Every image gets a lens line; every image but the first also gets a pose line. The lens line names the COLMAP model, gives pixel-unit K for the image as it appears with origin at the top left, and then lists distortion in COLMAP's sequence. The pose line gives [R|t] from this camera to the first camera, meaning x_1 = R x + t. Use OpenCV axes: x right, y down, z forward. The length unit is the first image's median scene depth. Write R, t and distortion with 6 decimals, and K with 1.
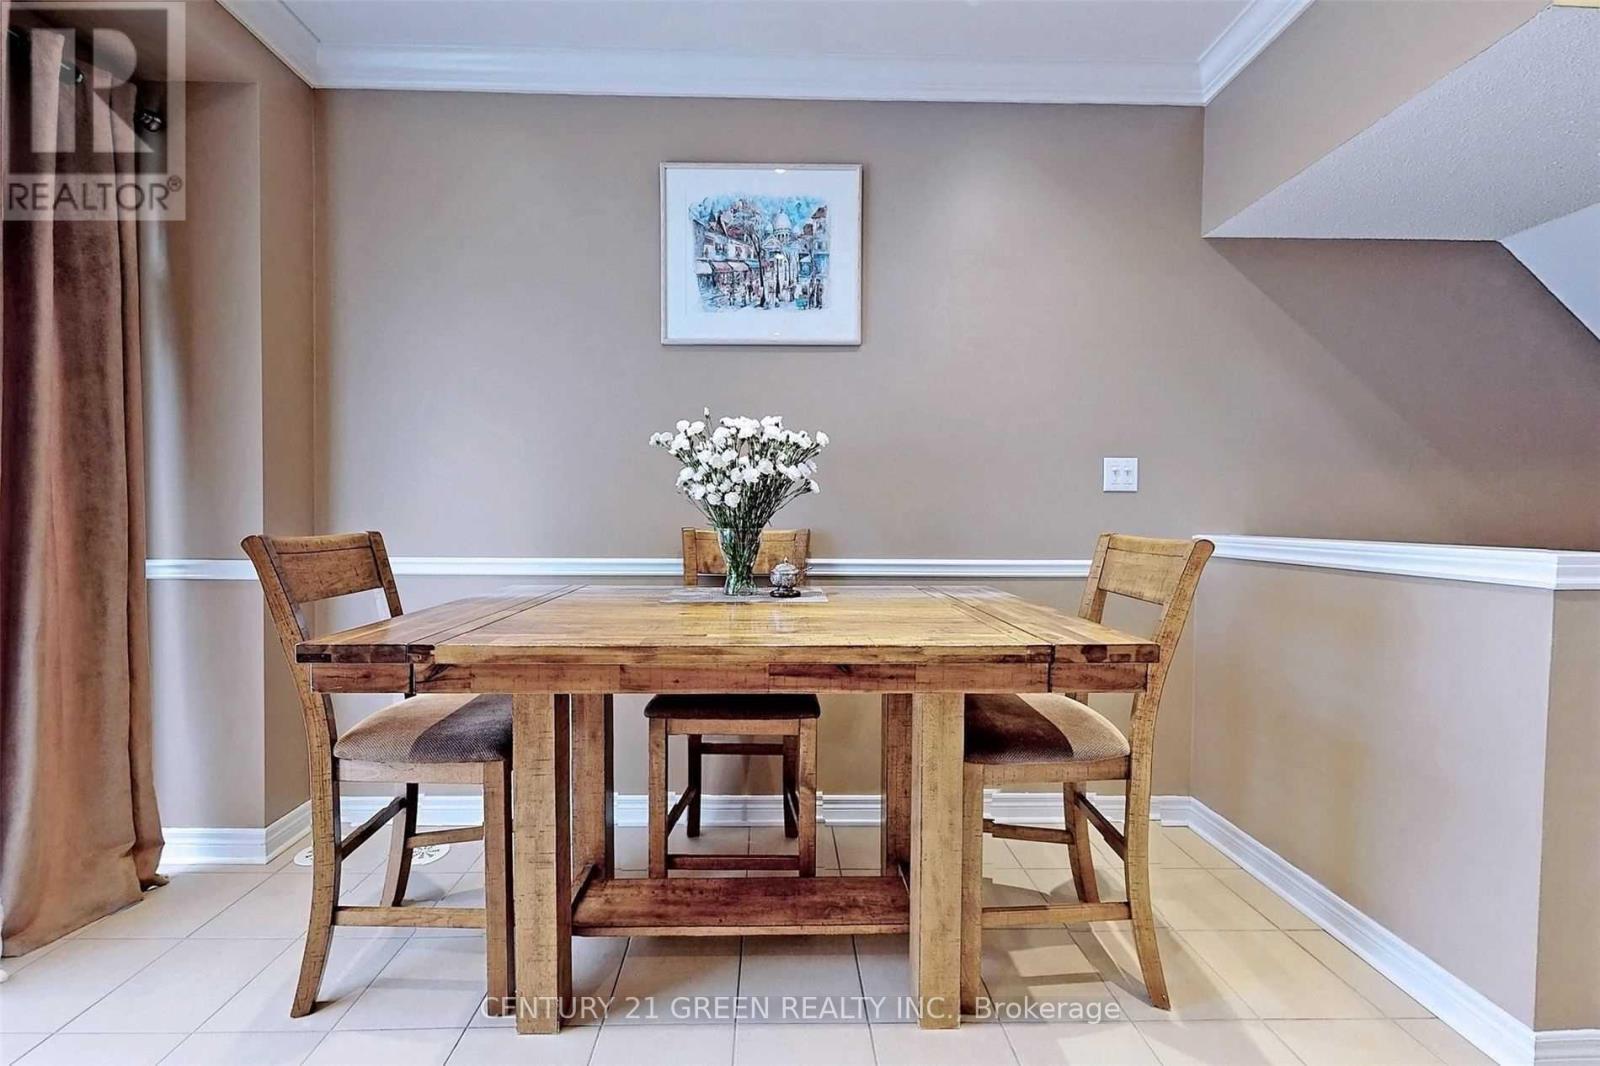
lens RADIAL K [[602.6, 0, 785.4], [0, 602.6, 535.9], [0, 0, 1]] dist [-0.004144, -0.000120]
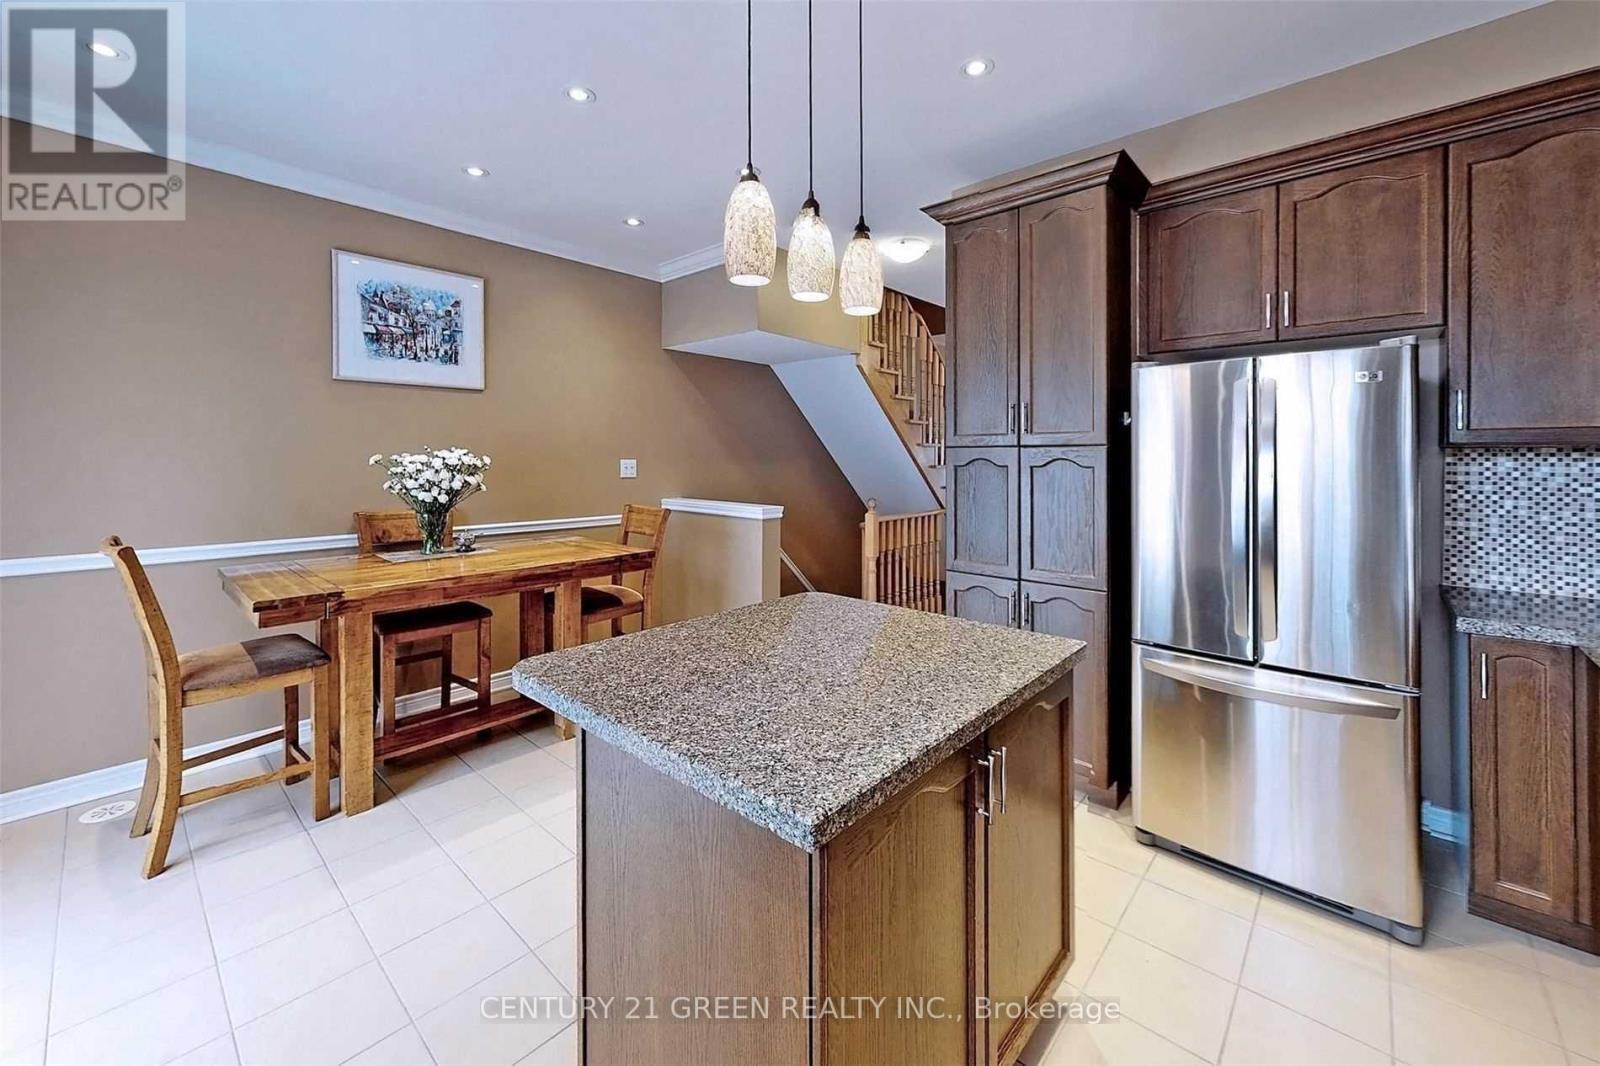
lens RADIAL K [[641.9, 0, 803.0], [0, 641.9, 463.6], [0, 0, 1]] dist [-0.006417, -0.000653]
pose [[0.678109, -0.010301, 0.734889, -0.566067], [0.020867, 0.999769, -0.005241, -0.099125], [-0.734665, 0.018889, 0.678167, -0.786443]]
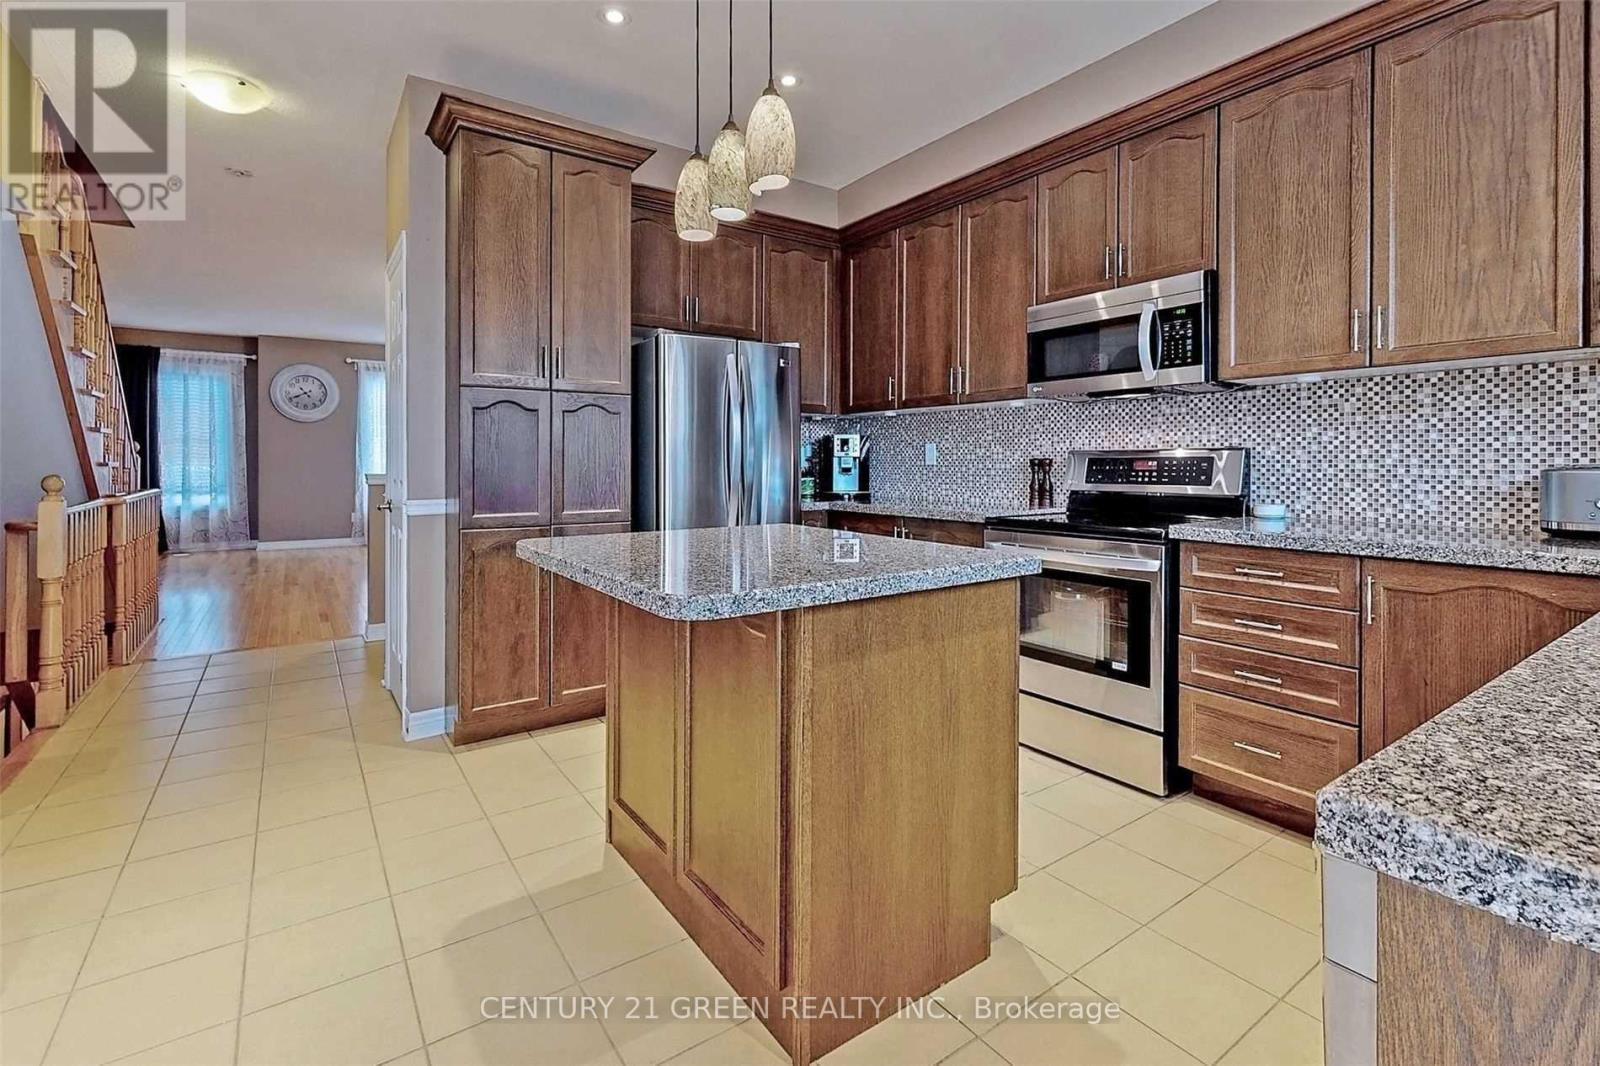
lens RADIAL K [[717.4, 0, 816.7], [0, 717.4, 467.0], [0, 0, 1]] dist [-0.009576, 0.000306]
pose [[-0.542048, -0.011476, 0.840269, -0.758415], [0.014686, 0.999625, 0.023127, -0.009256], [-0.840219, 0.024876, -0.541676, 0.086087]]
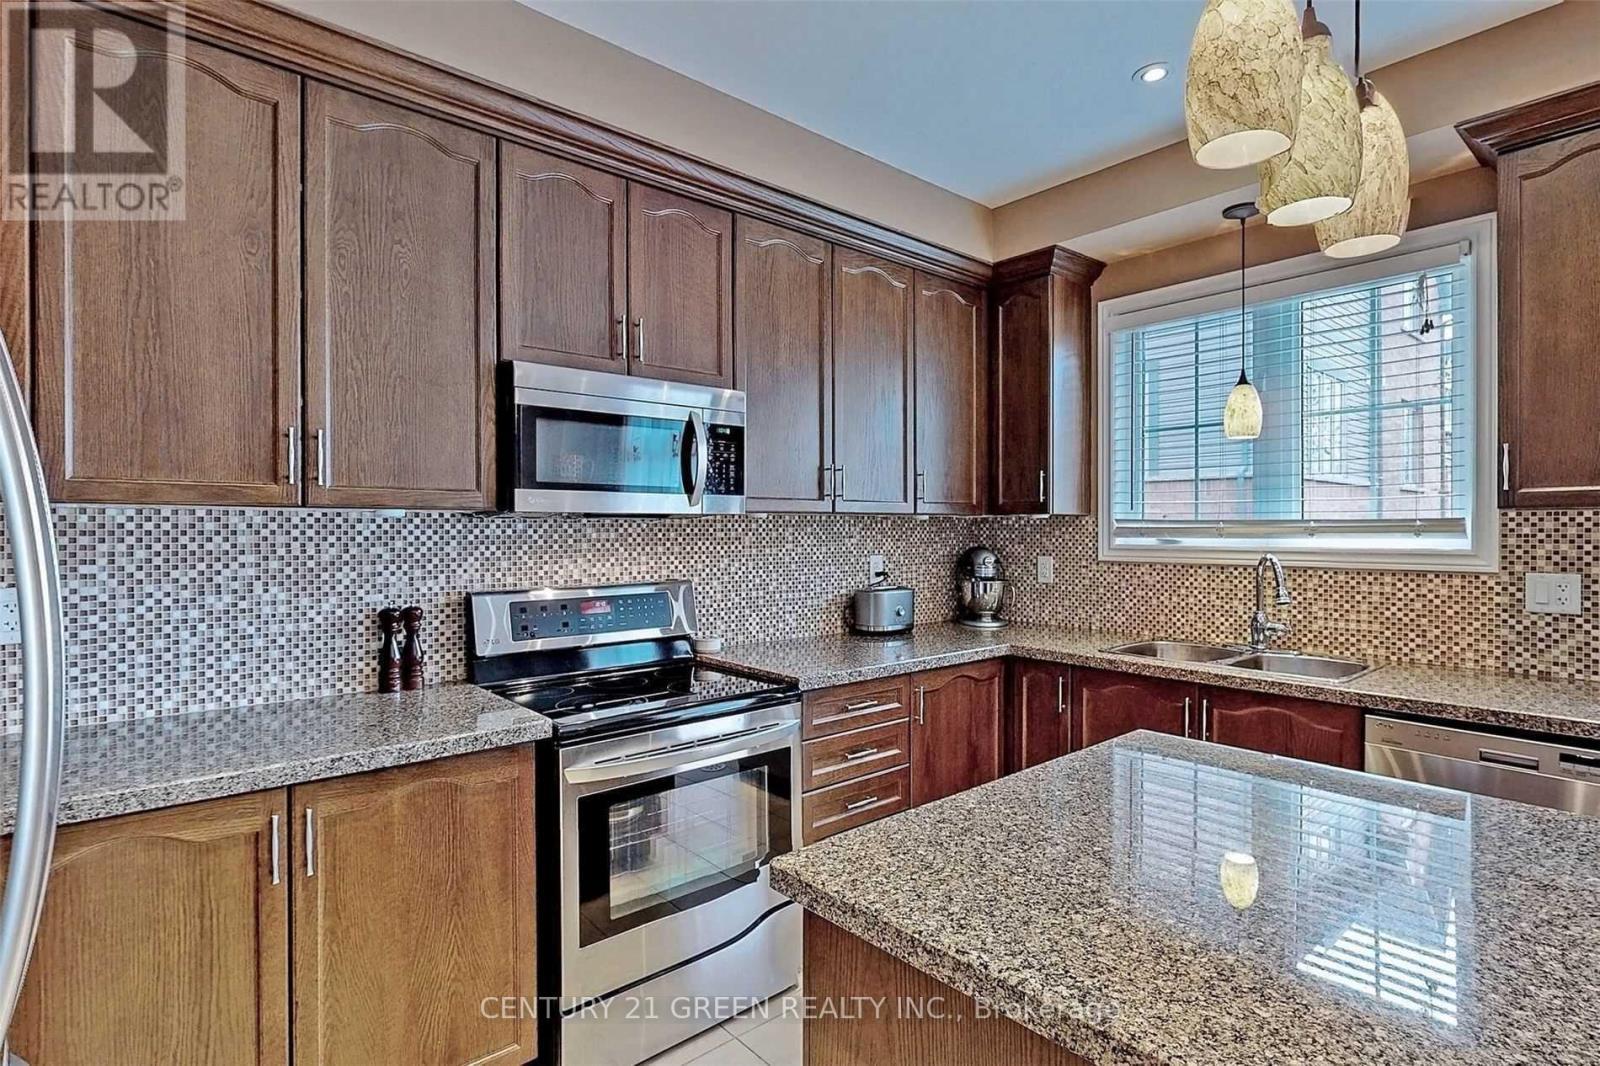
lens RADIAL K [[805.4, 0, 818.1], [0, 805.4, 527.9], [0, 0, 1]] dist [-0.004256, 0.001110]
pose [[-0.785972, -0.007890, -0.618212, 0.578066], [-0.017120, 0.999813, 0.009007, -0.107737], [0.618025, 0.017663, -0.785960, -0.071577]]
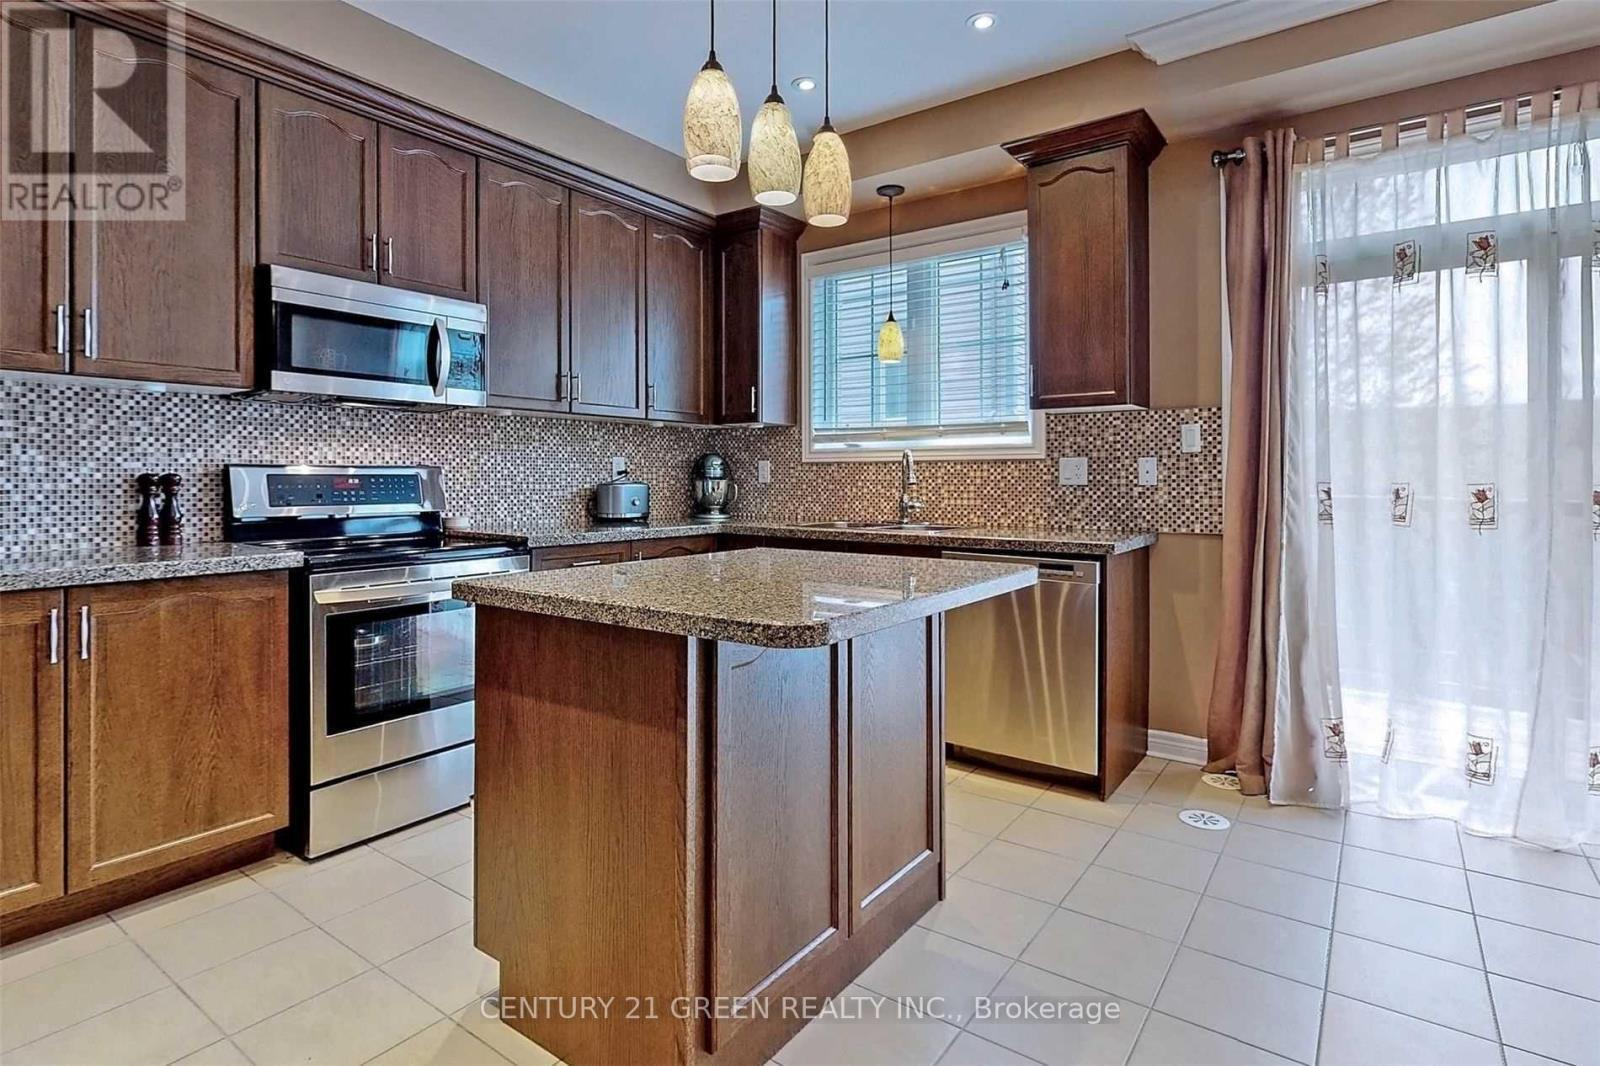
lens RADIAL K [[805.4, 0, 814.8], [0, 805.4, 474.6], [0, 0, 1]] dist [-0.004256, 0.001110]
pose [[-0.621674, -0.012102, -0.783182, 0.690485], [-0.022684, 0.999739, 0.002558, -0.008004], [0.782947, 0.019356, -0.621787, 0.294576]]
